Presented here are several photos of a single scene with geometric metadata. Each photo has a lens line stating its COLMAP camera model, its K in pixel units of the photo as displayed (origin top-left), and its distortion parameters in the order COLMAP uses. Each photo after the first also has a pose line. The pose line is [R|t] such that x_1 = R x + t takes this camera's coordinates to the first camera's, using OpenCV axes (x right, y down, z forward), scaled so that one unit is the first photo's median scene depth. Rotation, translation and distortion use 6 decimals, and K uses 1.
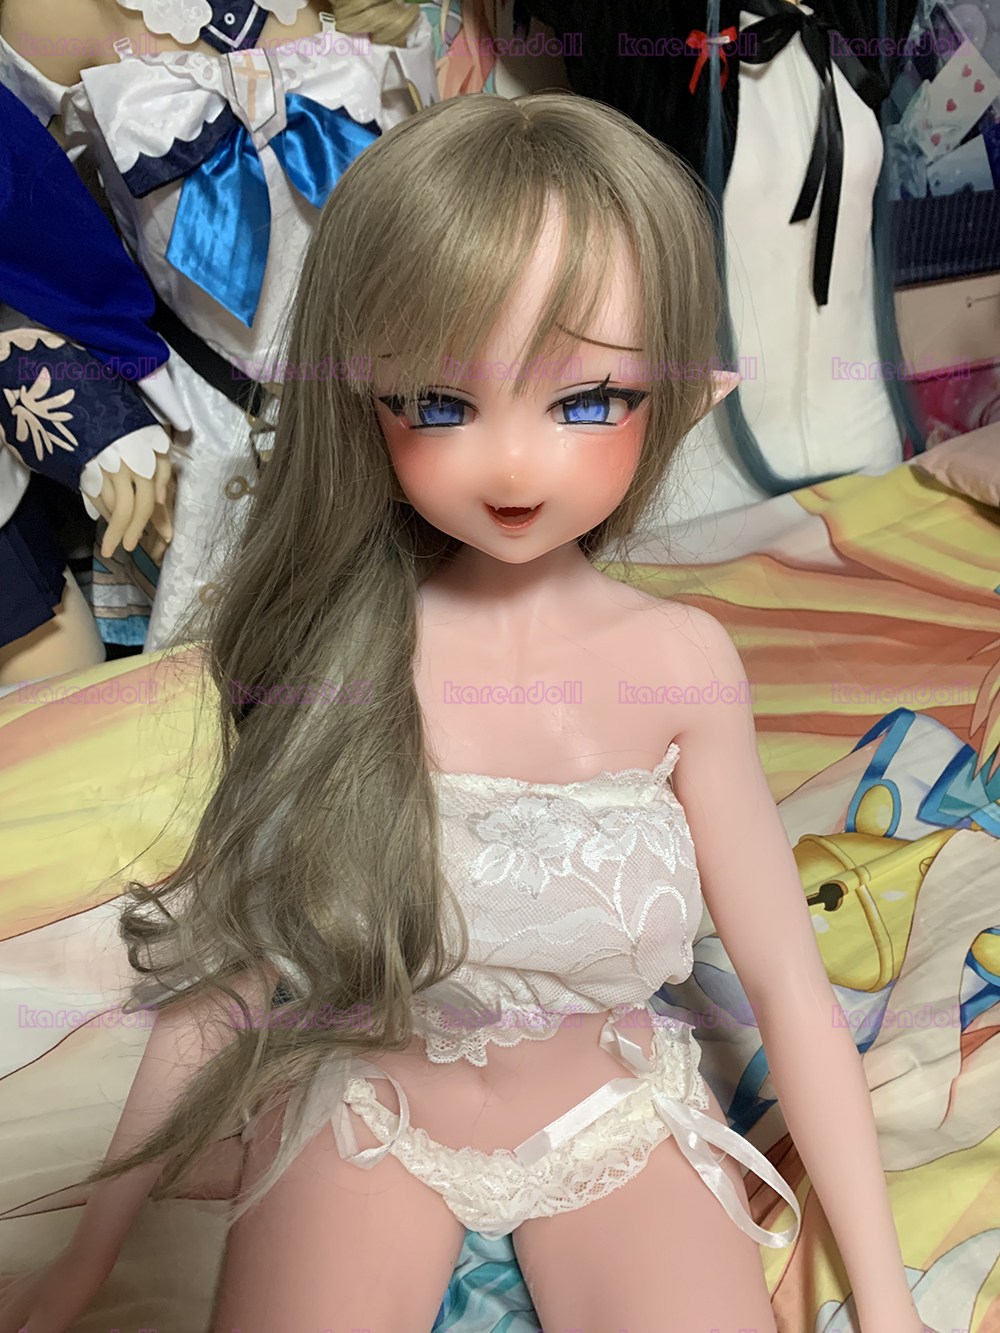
lens RADIAL K [[1039.7, 0, 500.0], [0, 1039.7, 666.5], [0, 0, 1]] dist [-0.061063, 0.031843]
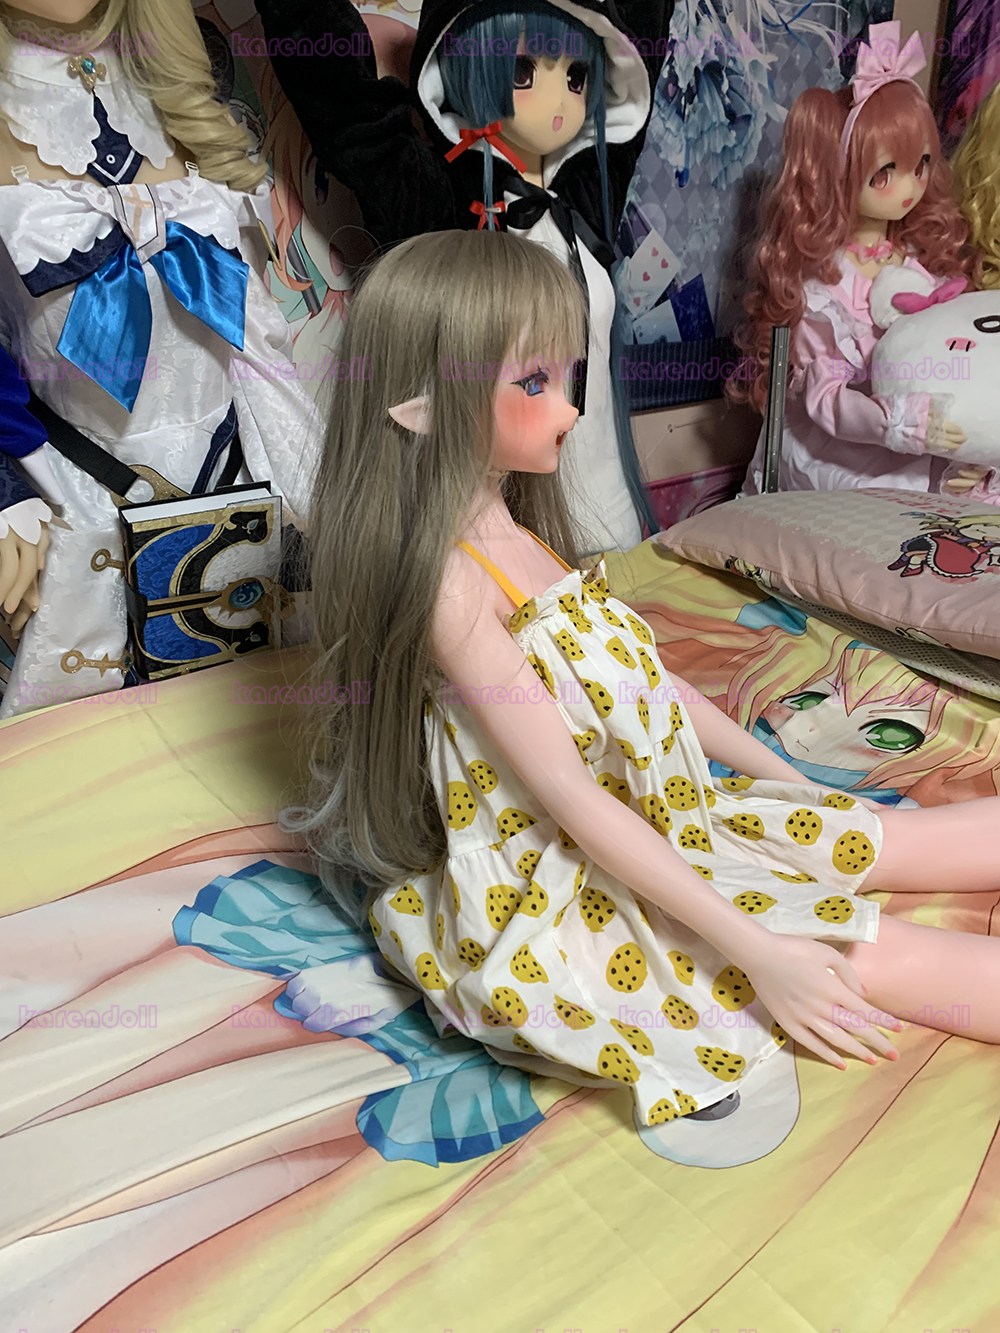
lens RADIAL K [[1039.7, 0, 500.0], [0, 1039.7, 666.5], [0, 0, 1]] dist [-0.061063, 0.031843]
pose [[0.957059, -0.046419, 0.286153, -0.189813], [0.089529, 0.986172, -0.139463, 0.144896], [-0.275722, 0.159093, 0.947980, -0.149864]]
